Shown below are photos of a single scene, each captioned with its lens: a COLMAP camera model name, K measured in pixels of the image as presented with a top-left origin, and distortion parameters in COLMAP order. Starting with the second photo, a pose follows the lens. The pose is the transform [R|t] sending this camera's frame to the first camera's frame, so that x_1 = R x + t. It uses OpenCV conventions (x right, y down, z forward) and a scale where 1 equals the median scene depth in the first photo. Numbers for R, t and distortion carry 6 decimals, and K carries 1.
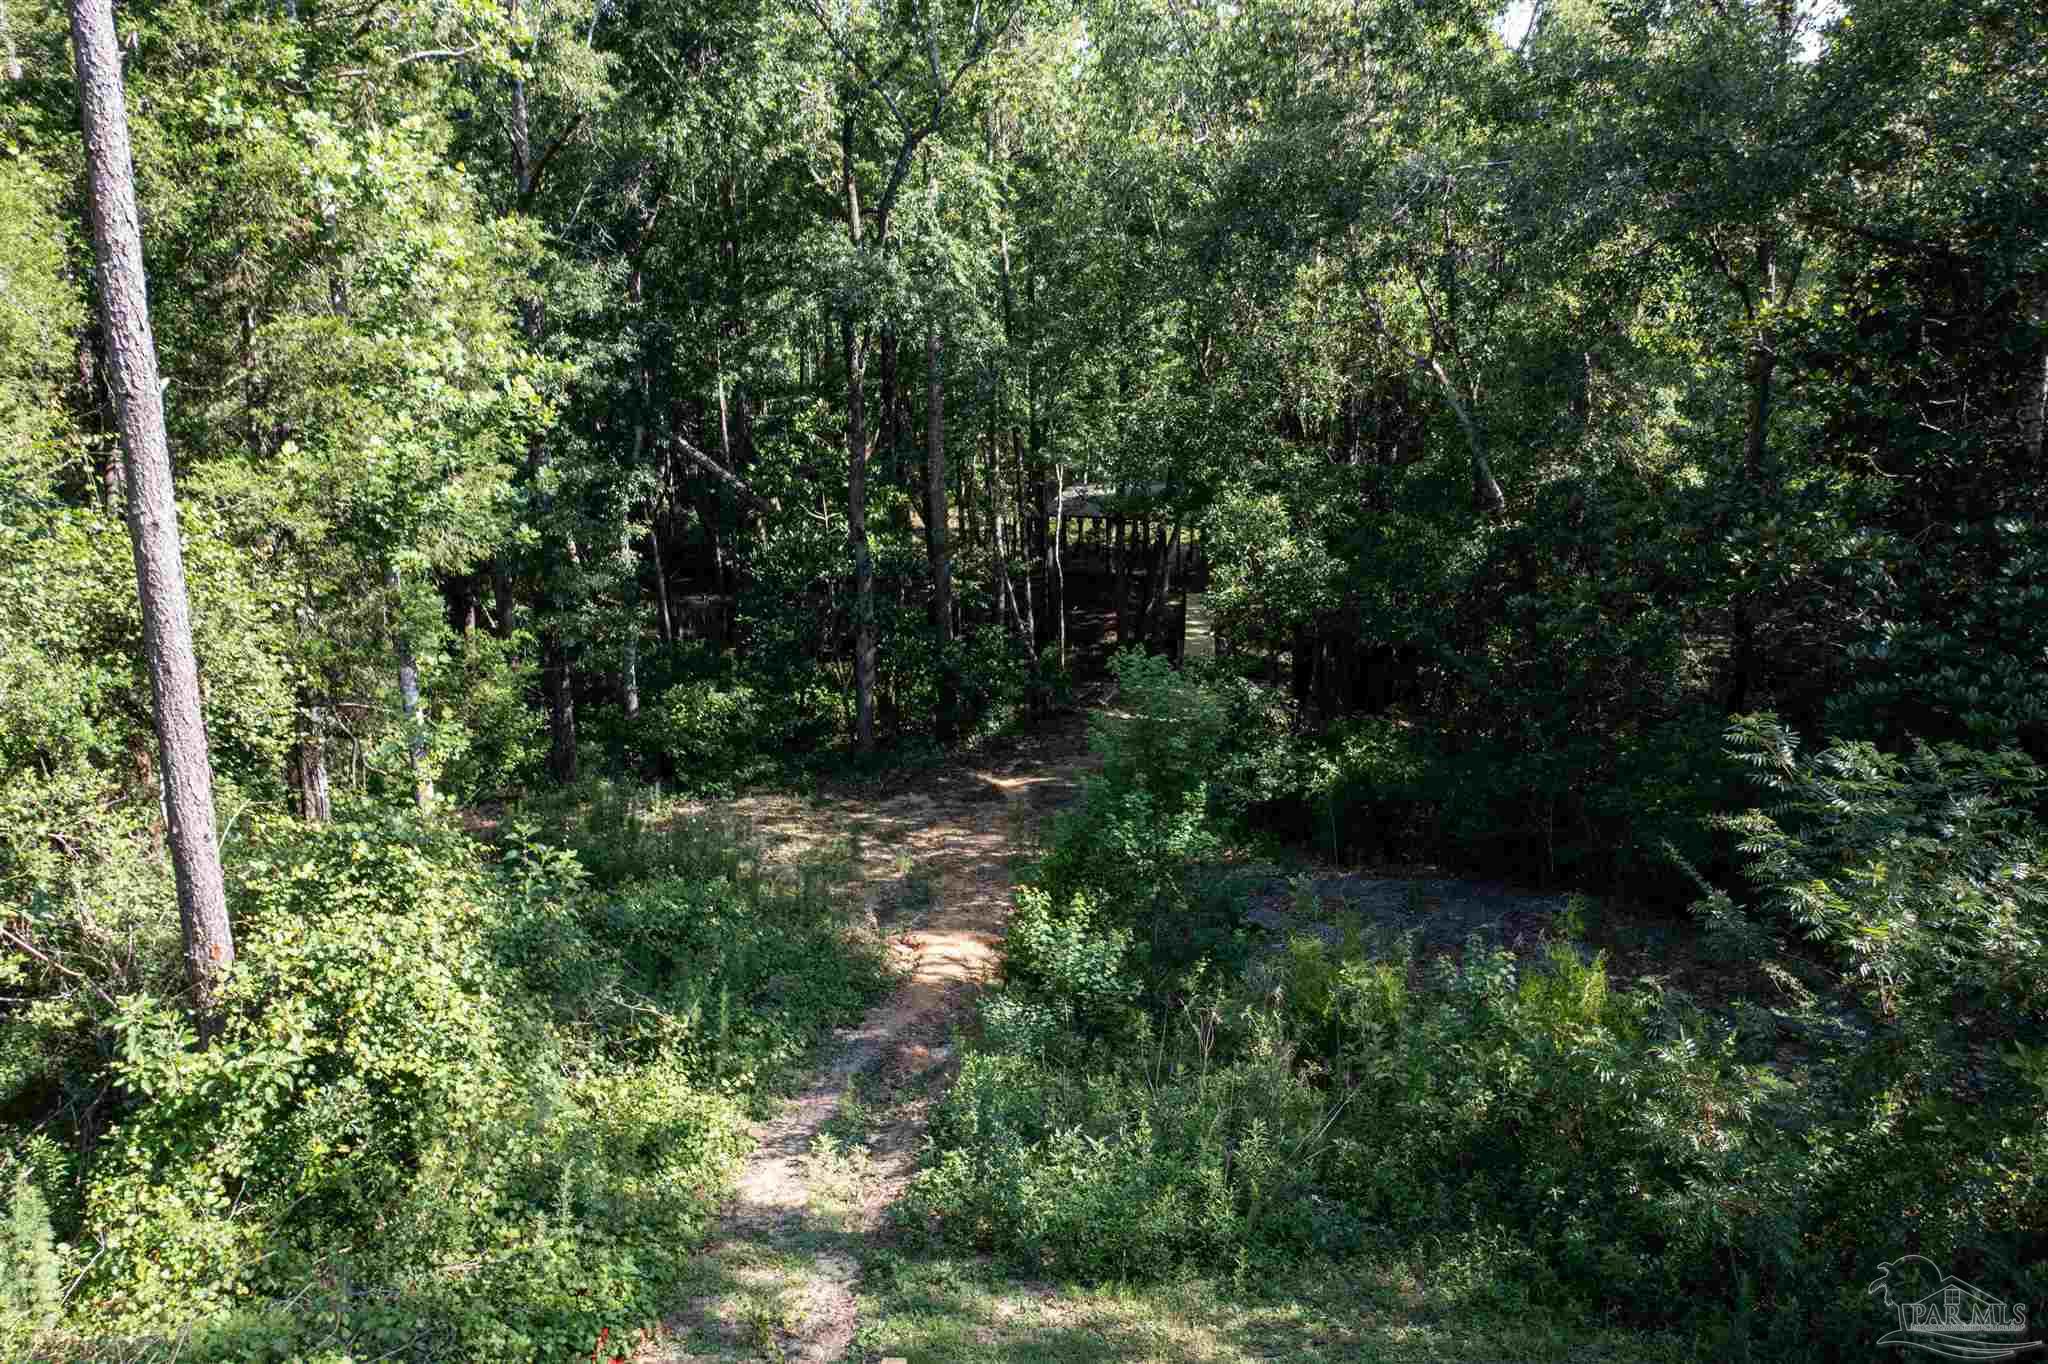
lens RADIAL K [[1630.0, 0, 1023.0], [0, 1630.0, 674.3], [0, 0, 1]] dist [-0.013278, 0.004699]
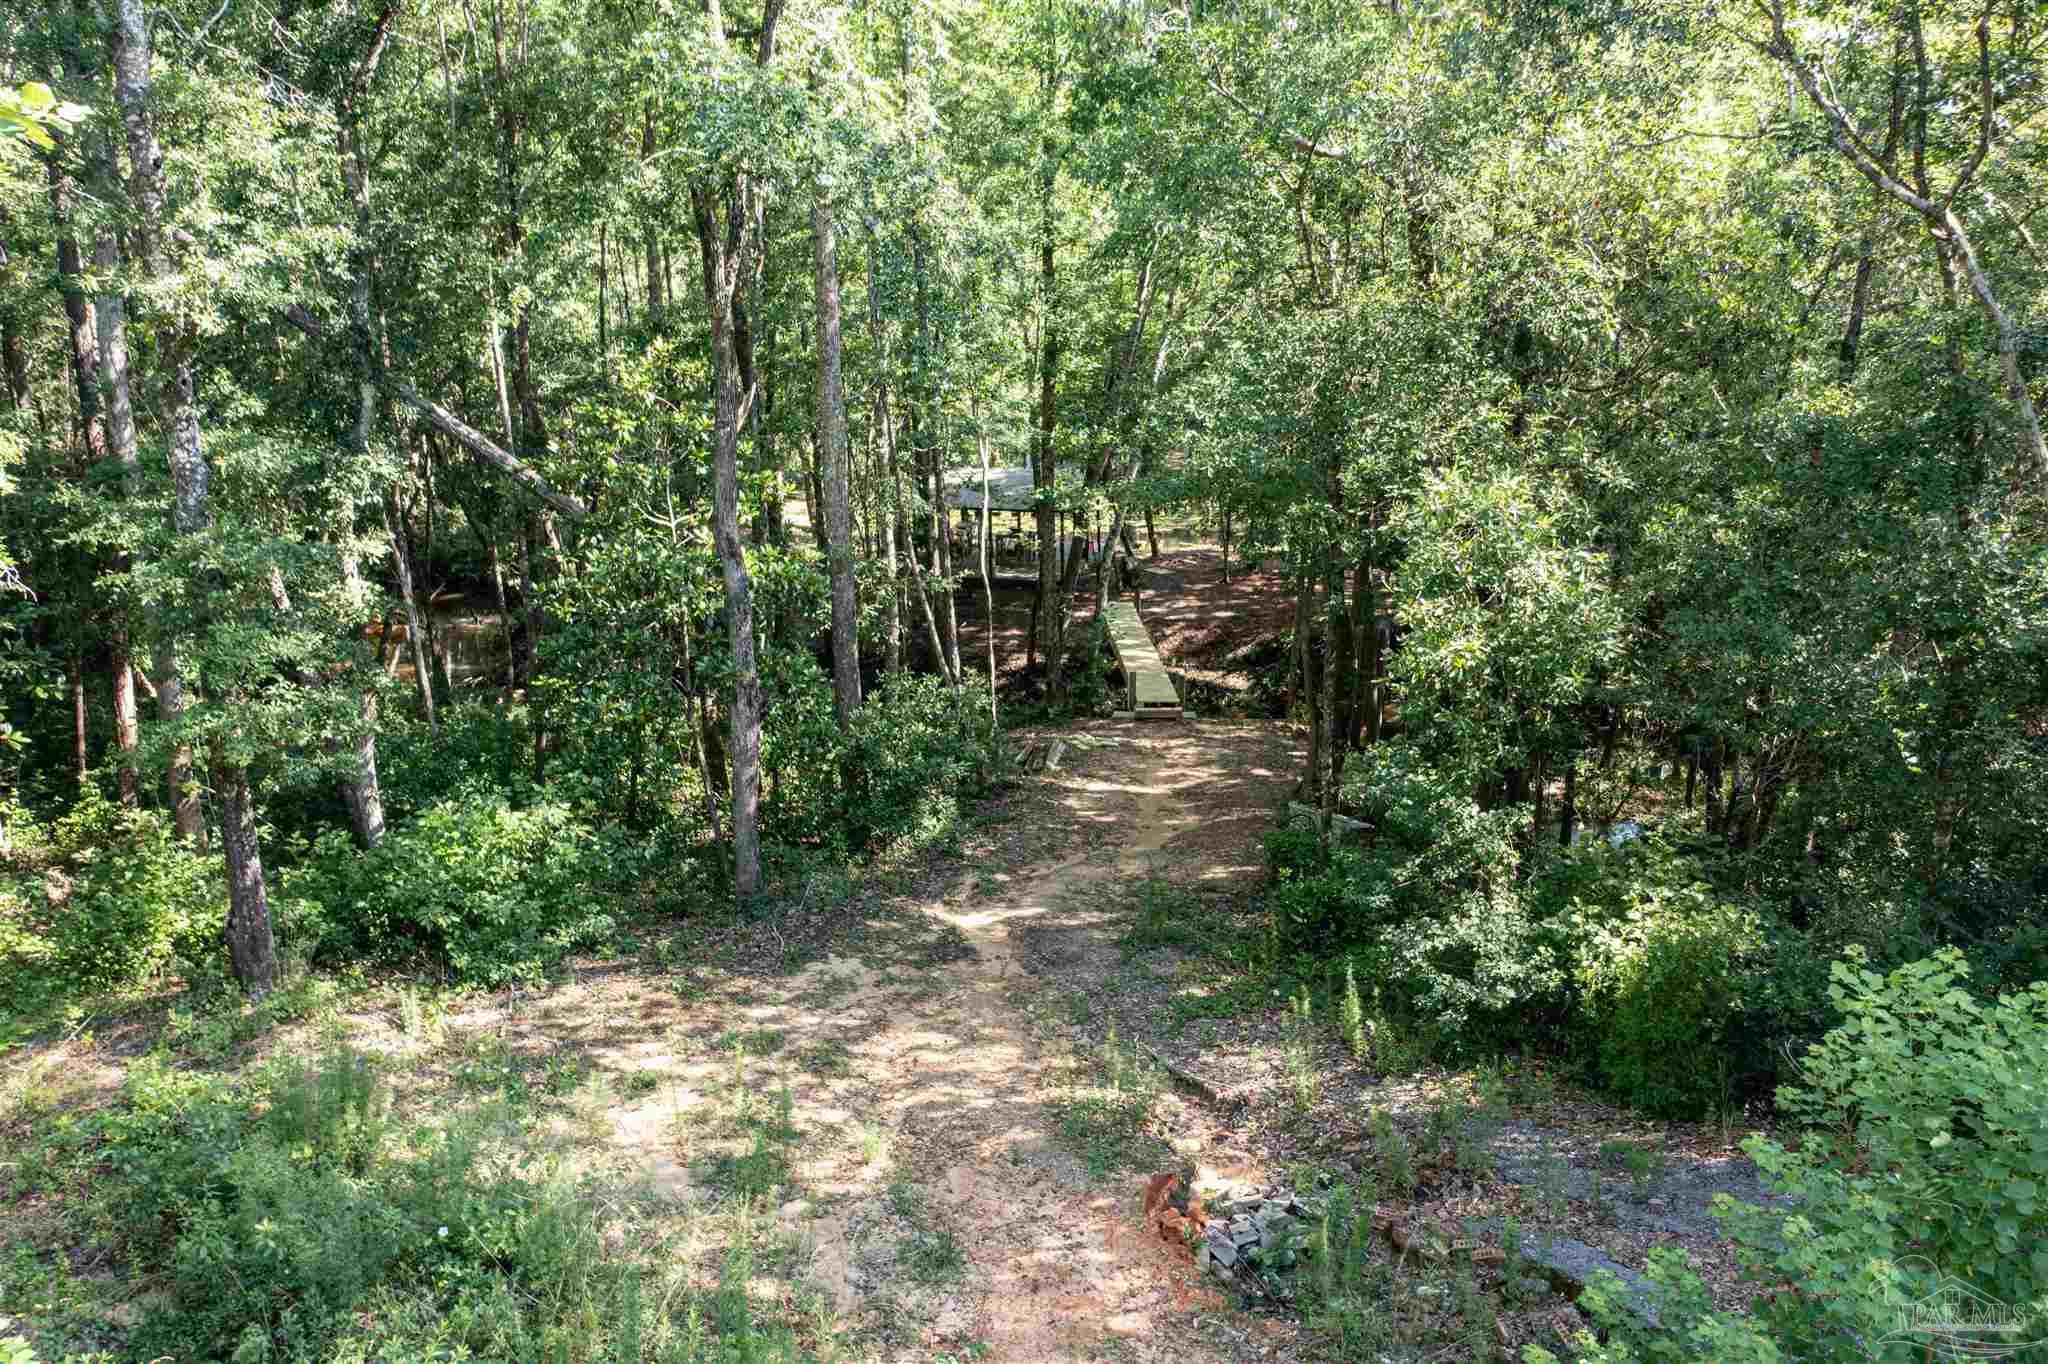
lens RADIAL K [[1630.0, 0, 1025.4], [0, 1630.0, 679.4], [0, 0, 1]] dist [-0.013278, 0.004699]
pose [[0.990696, -0.033252, 0.131967, -0.075285], [0.031679, 0.999400, 0.014000, -0.041719], [-0.132353, -0.009689, 0.991155, 0.367108]]
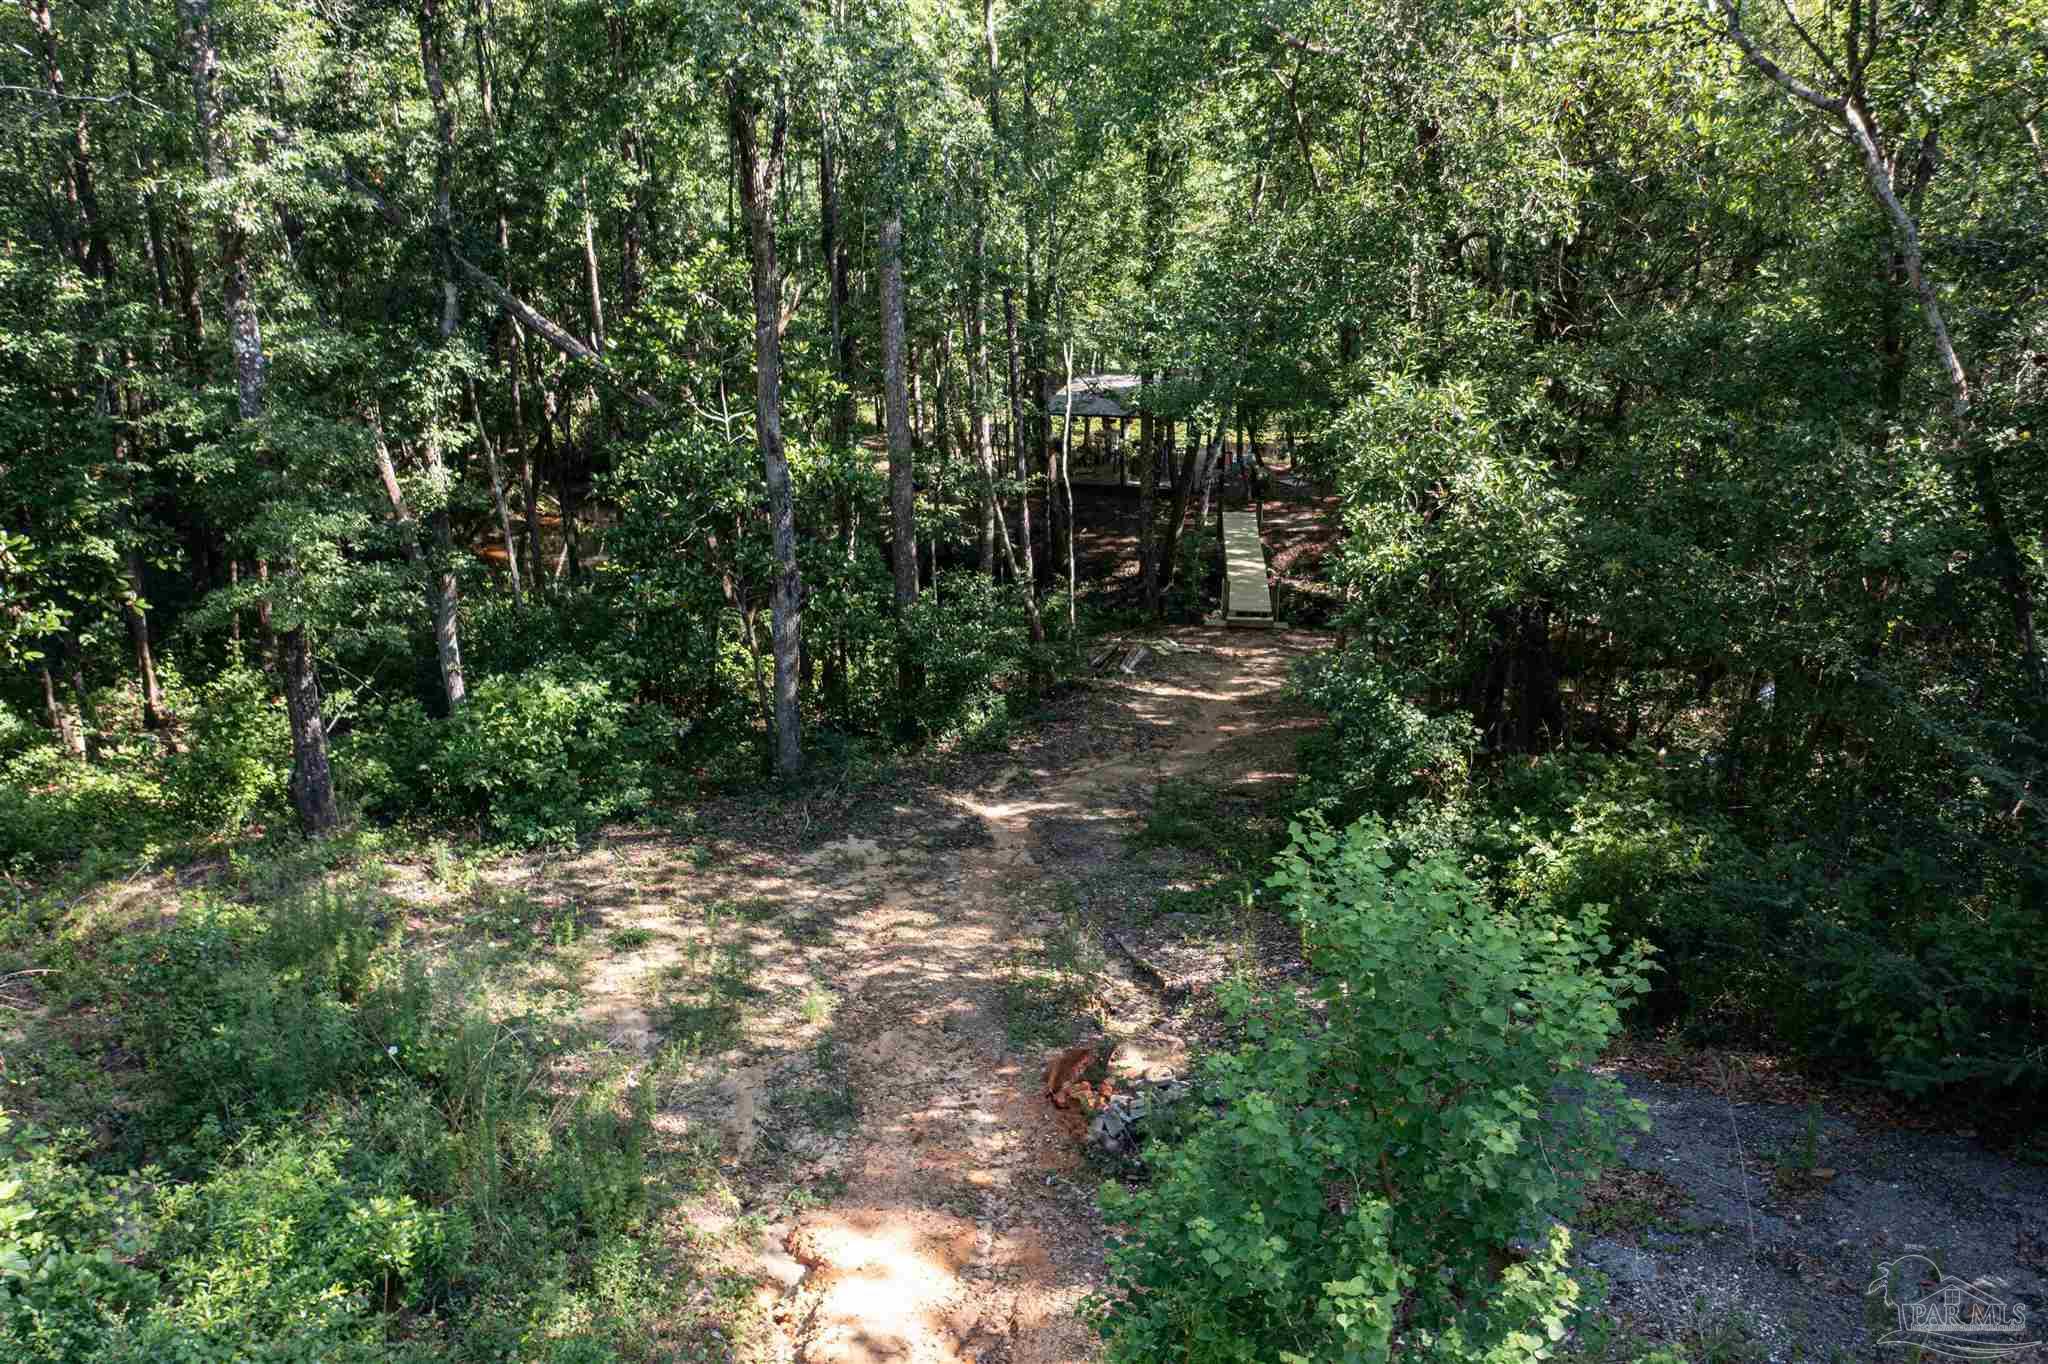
lens RADIAL K [[1630.0, 0, 1021.8], [0, 1630.0, 675.8], [0, 0, 1]] dist [-0.013278, 0.004699]
pose [[0.999995, -0.001886, 0.002438, -0.000407], [0.001728, 0.997984, 0.063442, -0.035143], [-0.002553, -0.063438, 0.997983, 0.344585]]
